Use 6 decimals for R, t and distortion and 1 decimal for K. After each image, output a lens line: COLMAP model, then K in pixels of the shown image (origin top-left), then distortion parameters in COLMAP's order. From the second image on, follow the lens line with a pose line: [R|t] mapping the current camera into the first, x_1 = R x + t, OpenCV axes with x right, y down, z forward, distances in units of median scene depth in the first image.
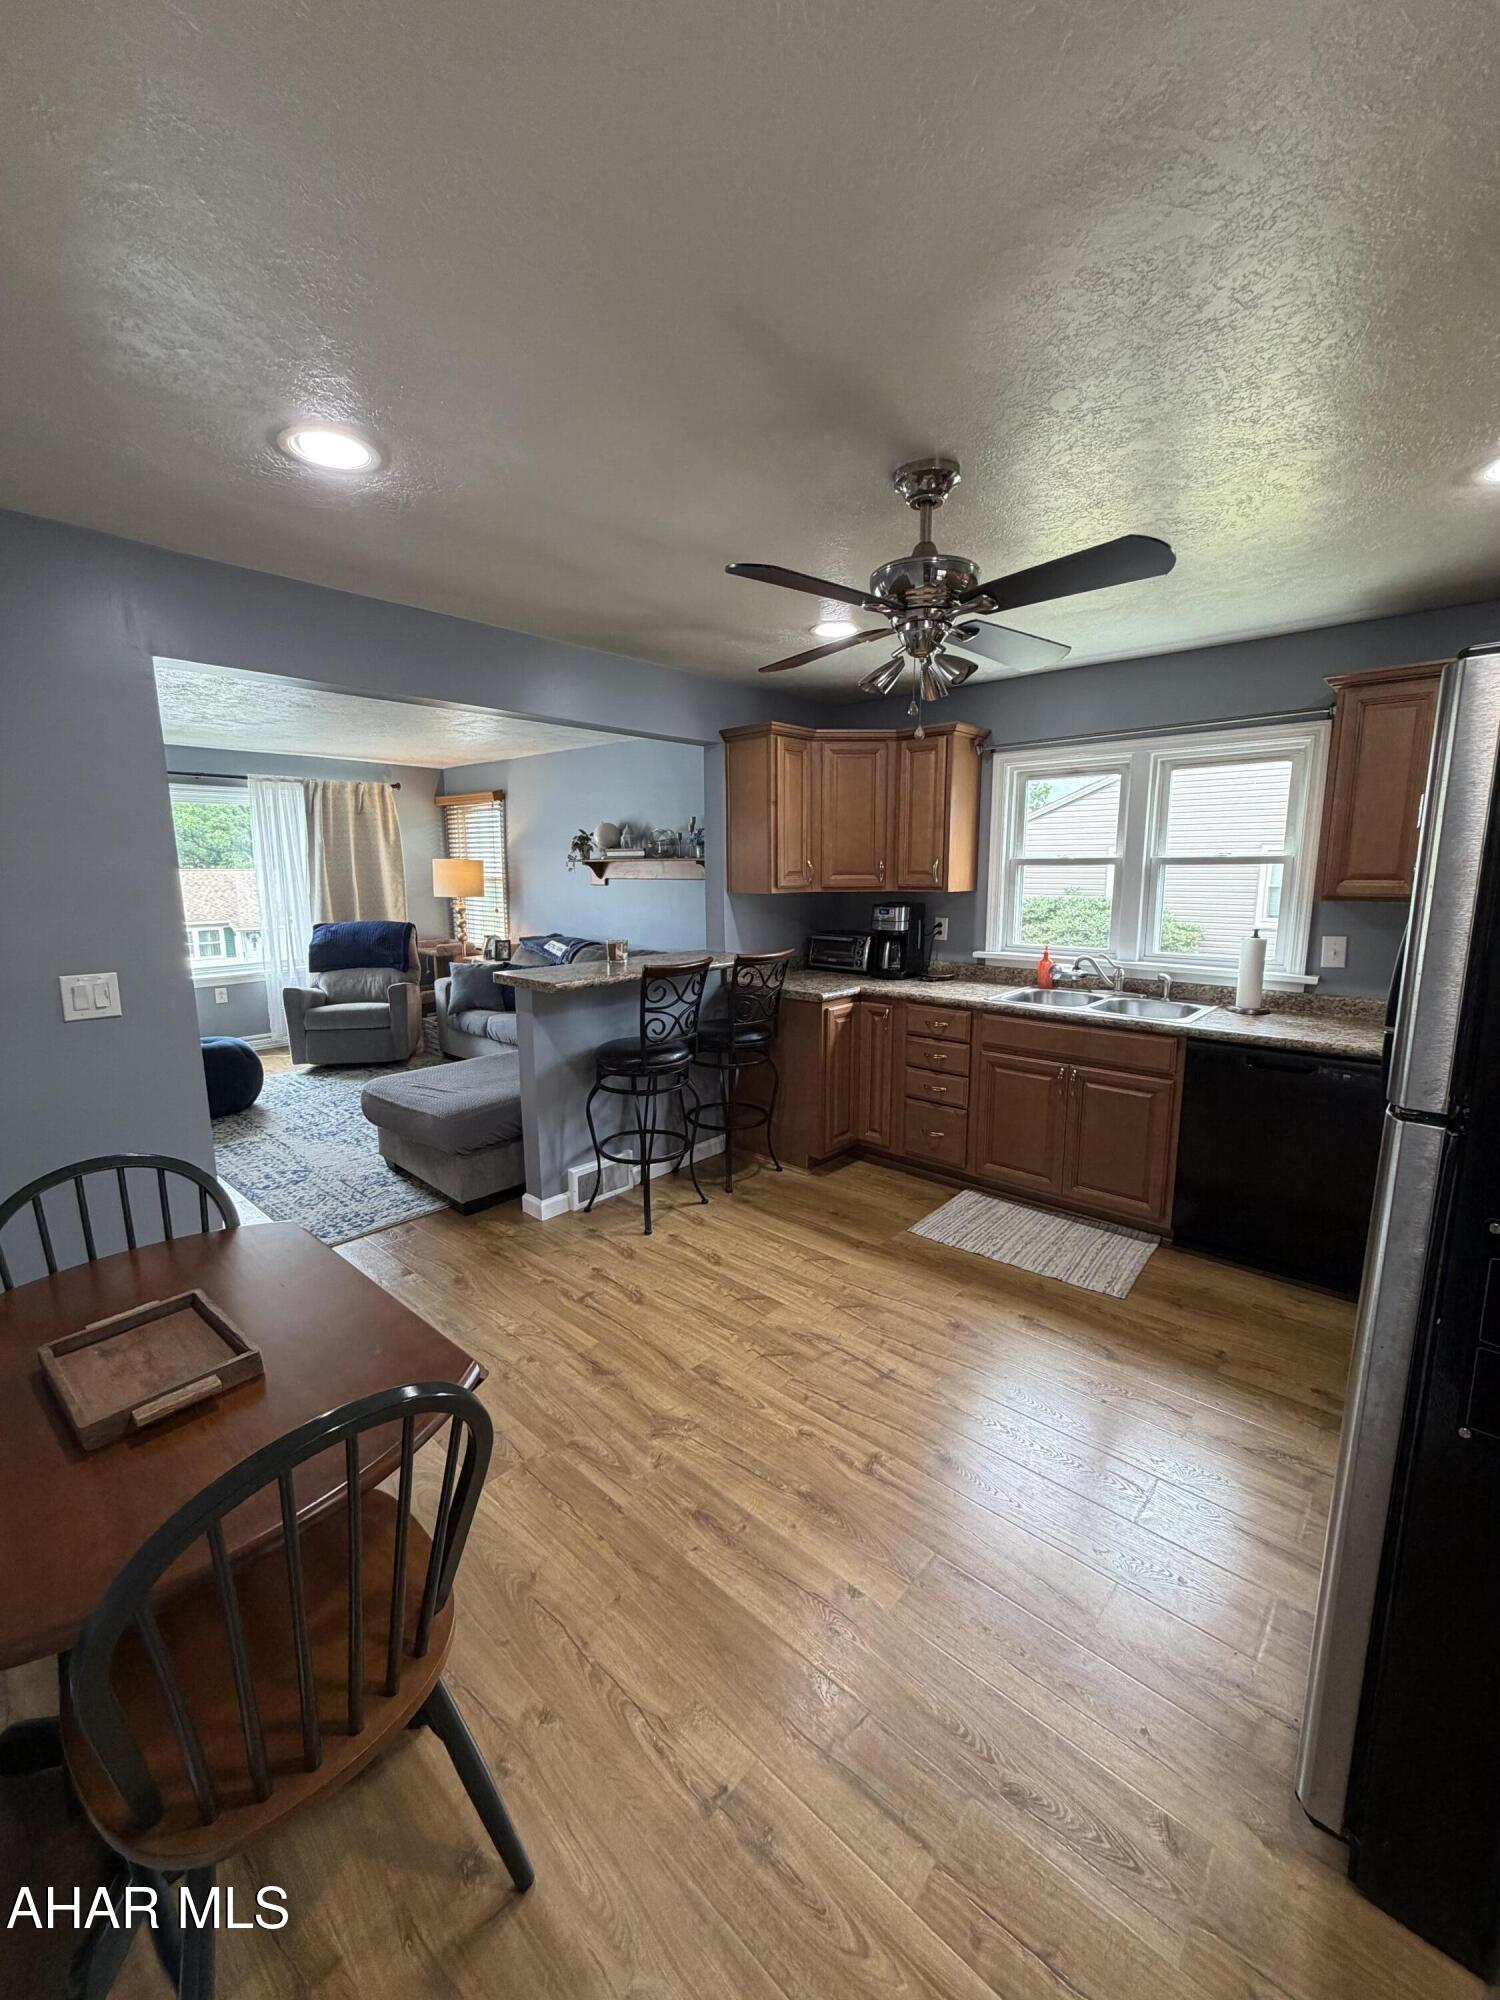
lens RADIAL K [[802.2, 0, 744.7], [0, 802.2, 994.6], [0, 0, 1]] dist [-0.003182, 0.000594]
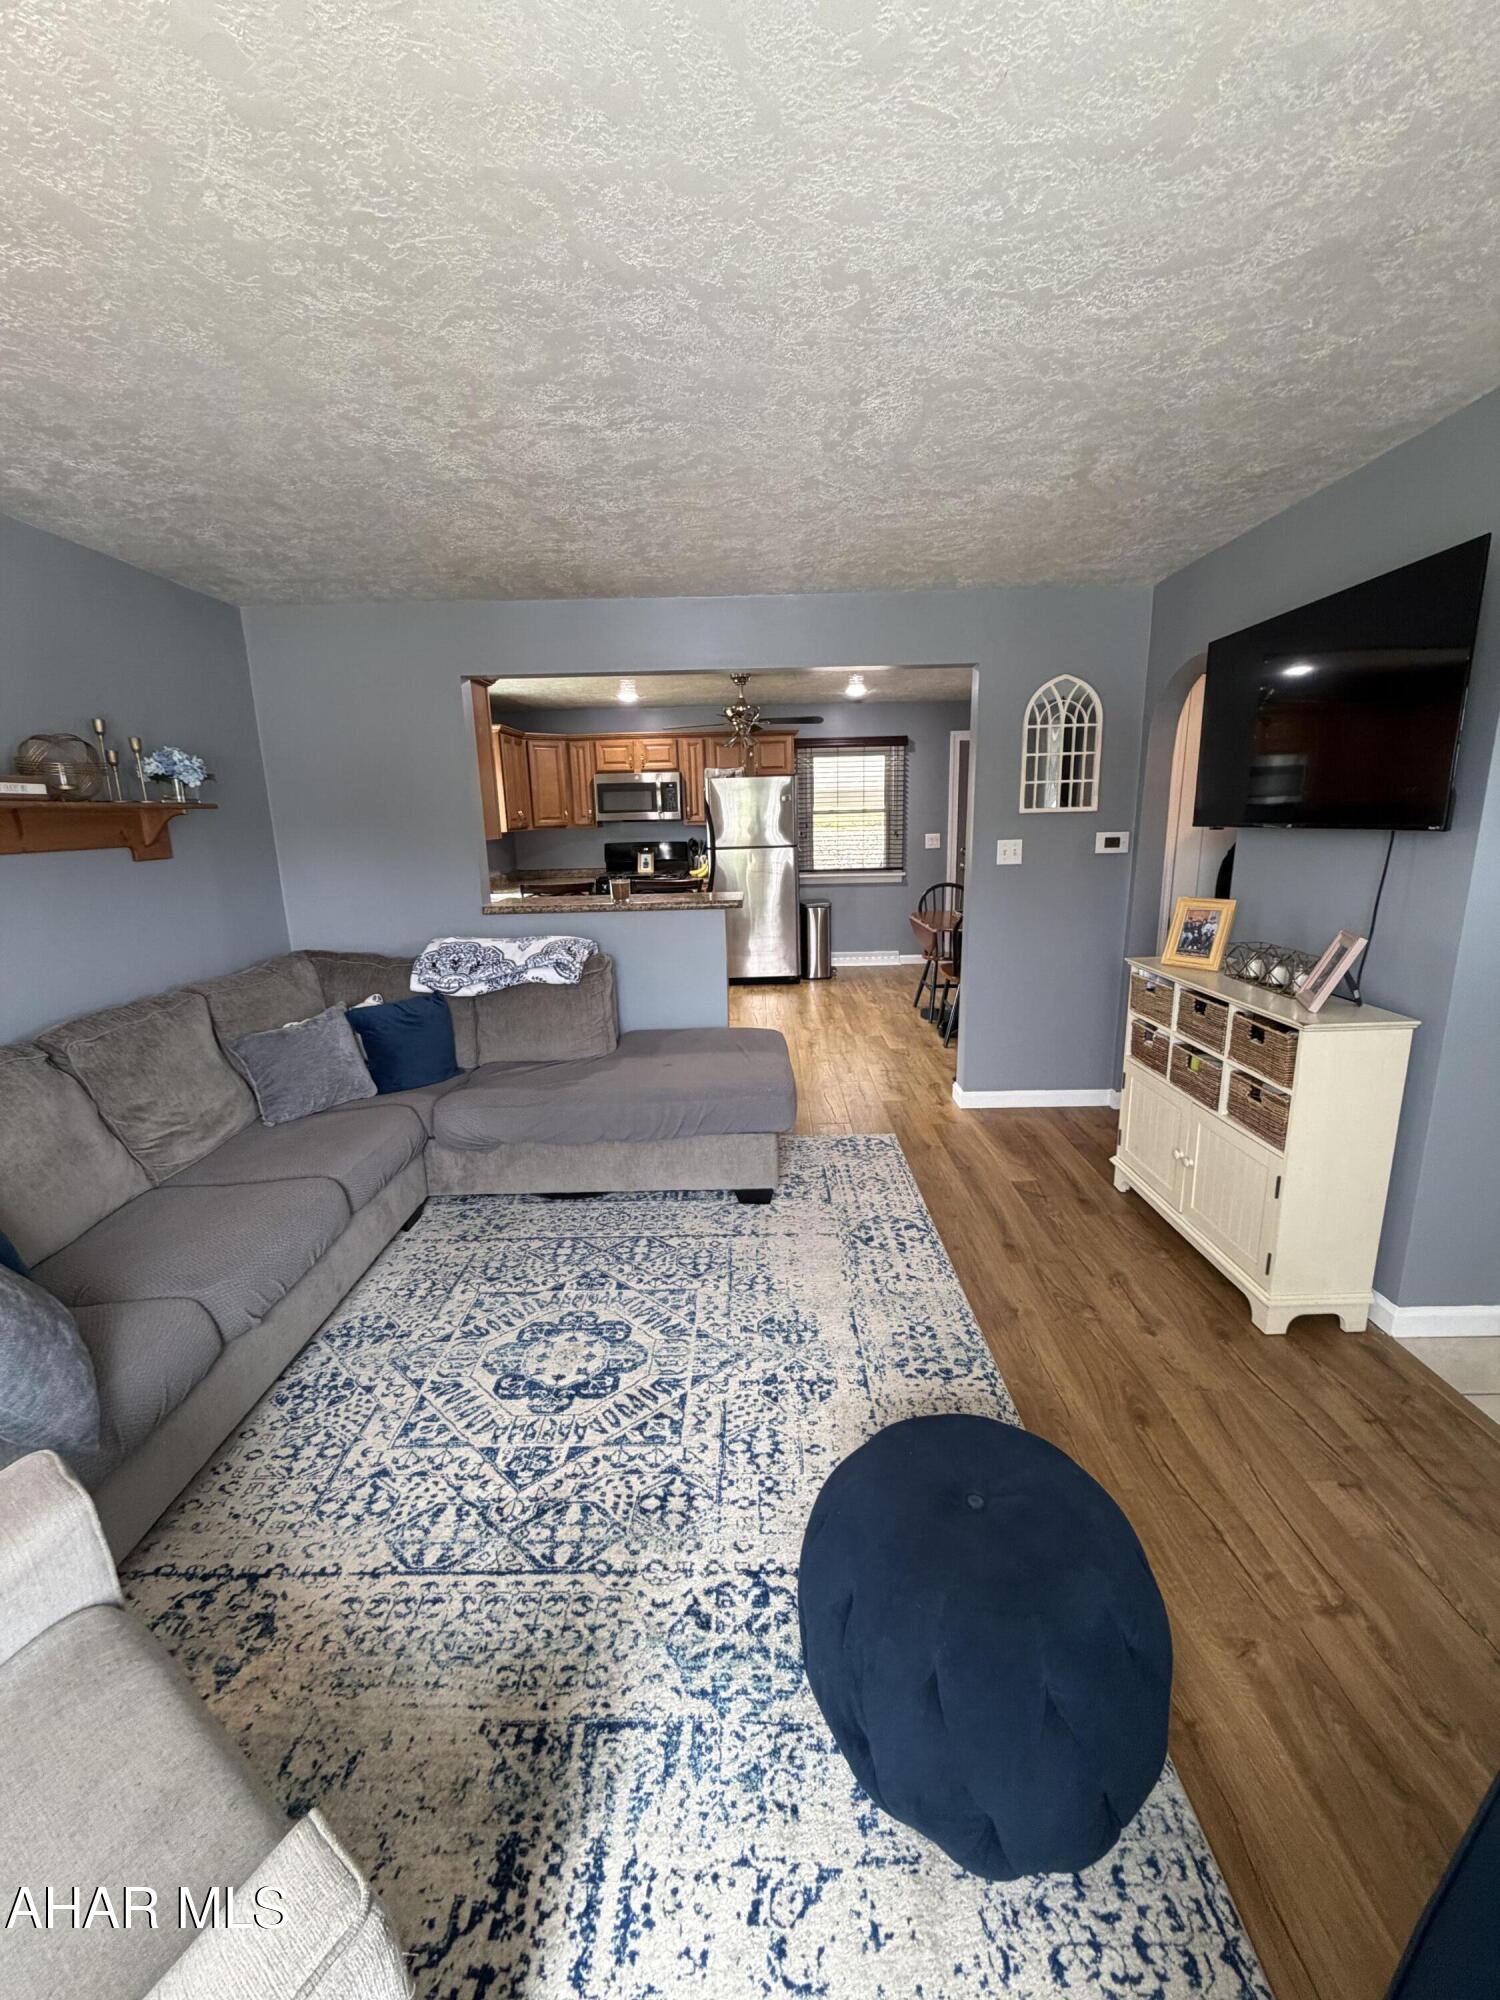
lens RADIAL K [[802.2, 0, 762.1], [0, 802.2, 991.7], [0, 0, 1]] dist [-0.003182, 0.000594]
pose [[-0.678522, -0.140084, 0.721099, -1.494753], [0.144849, 0.936860, 0.318295, -0.334007], [-0.720157, 0.320421, -0.615390, 2.195502]]
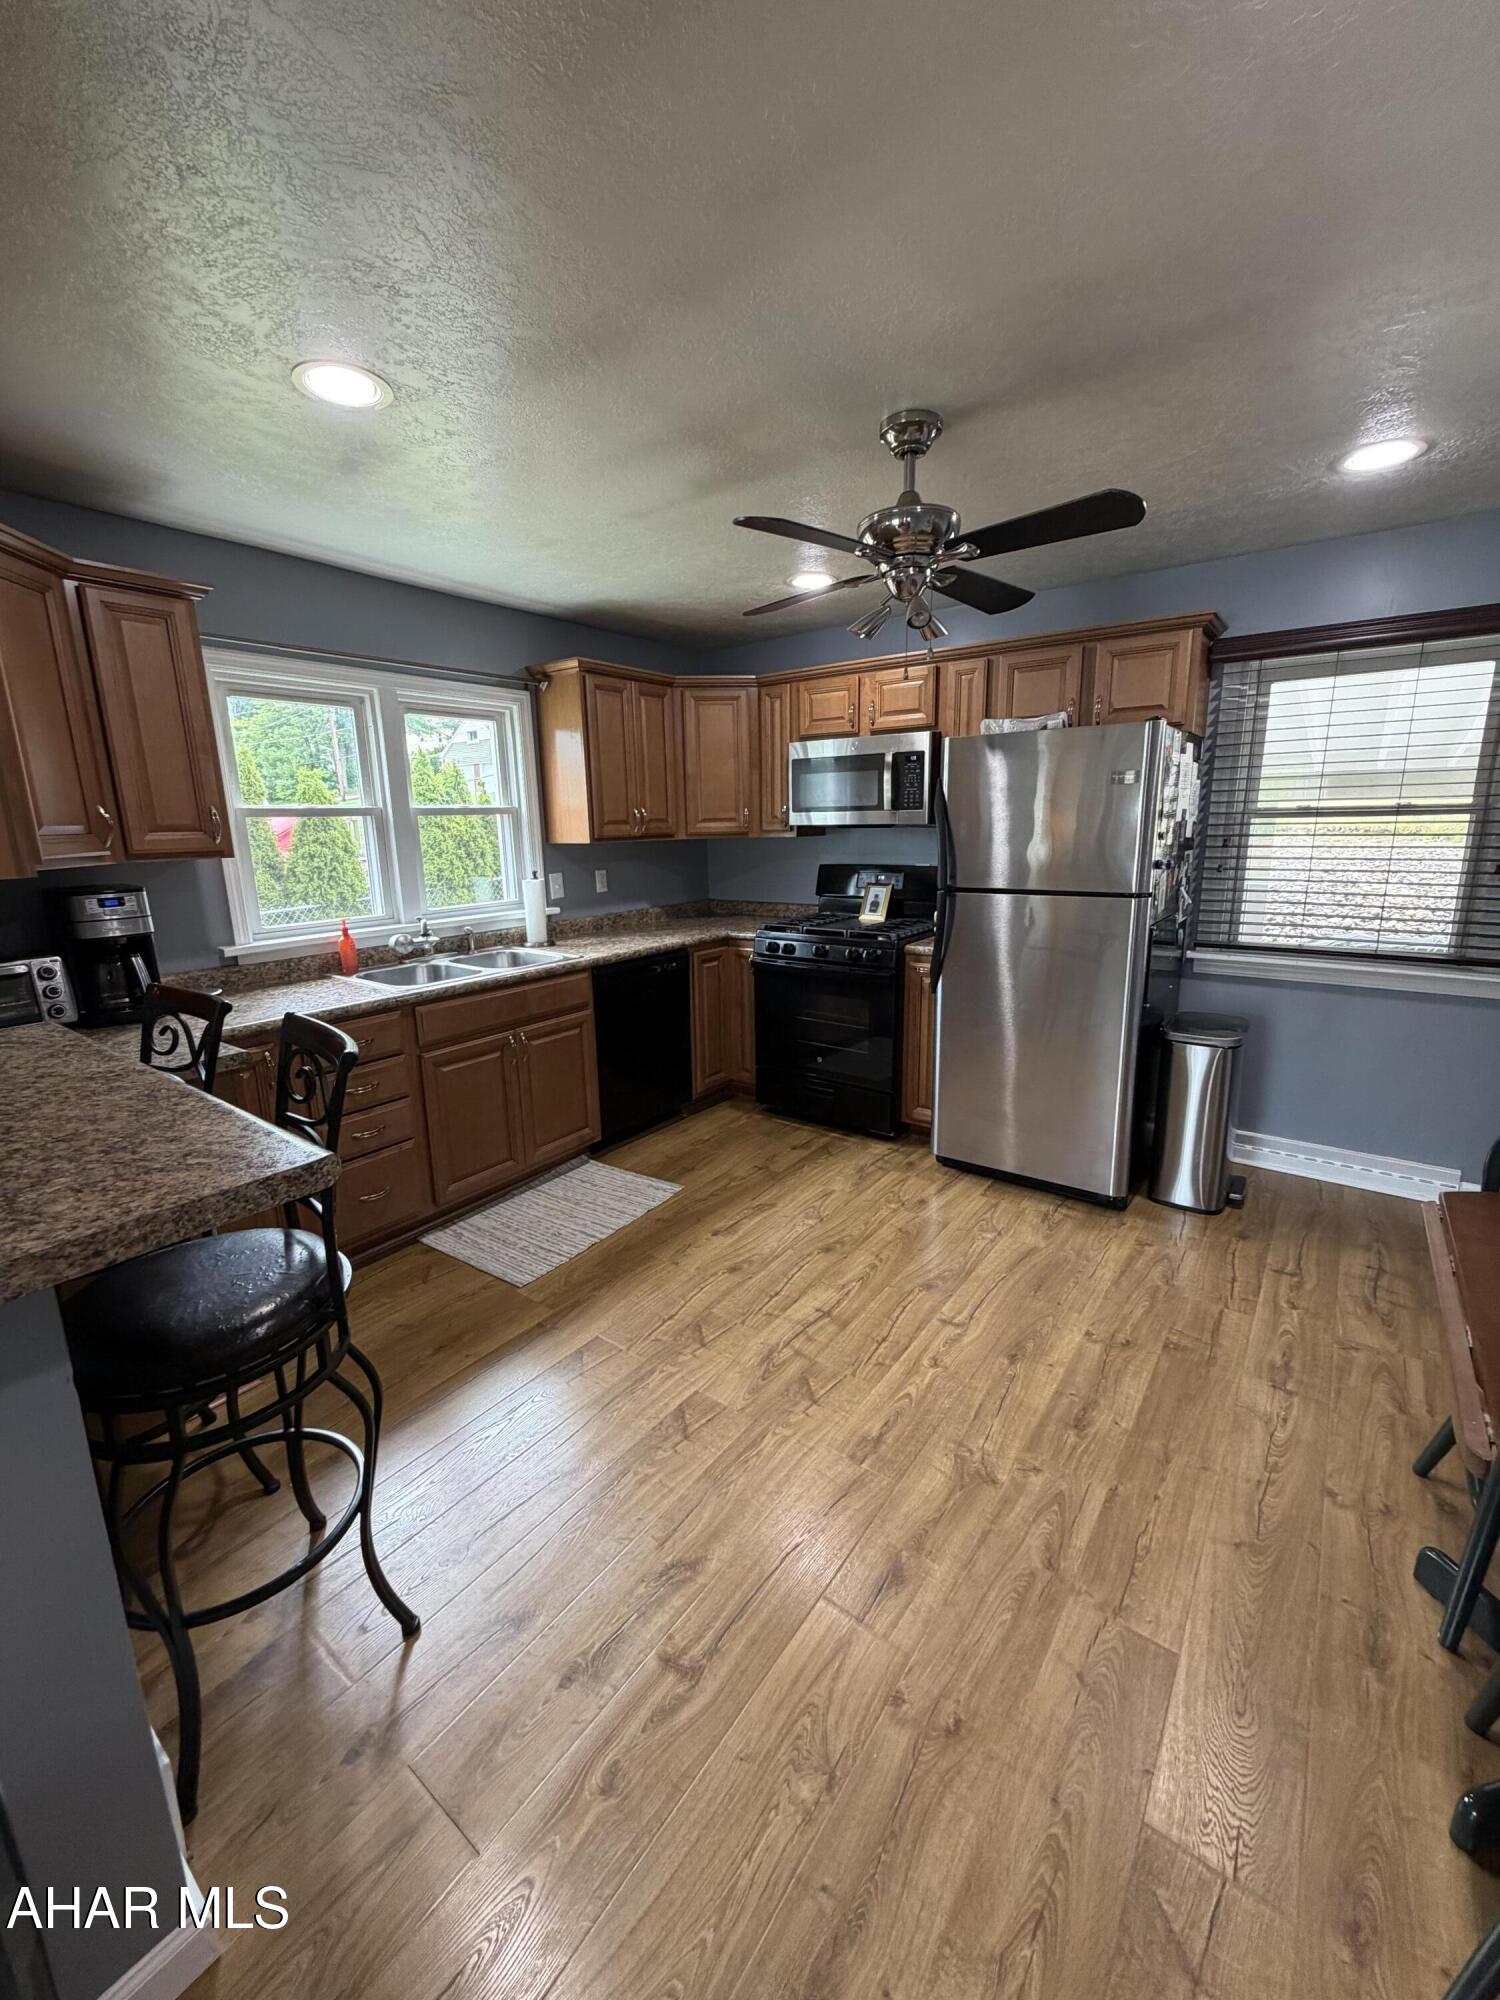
lens RADIAL K [[802.2, 0, 748.2], [0, 802.2, 999.0], [0, 0, 1]] dist [-0.003182, 0.000594]
pose [[-0.097431, -0.211436, 0.972524, -0.653081], [0.176813, 0.957951, 0.225981, -0.138106], [-0.979410, 0.193972, -0.055950, 0.984337]]
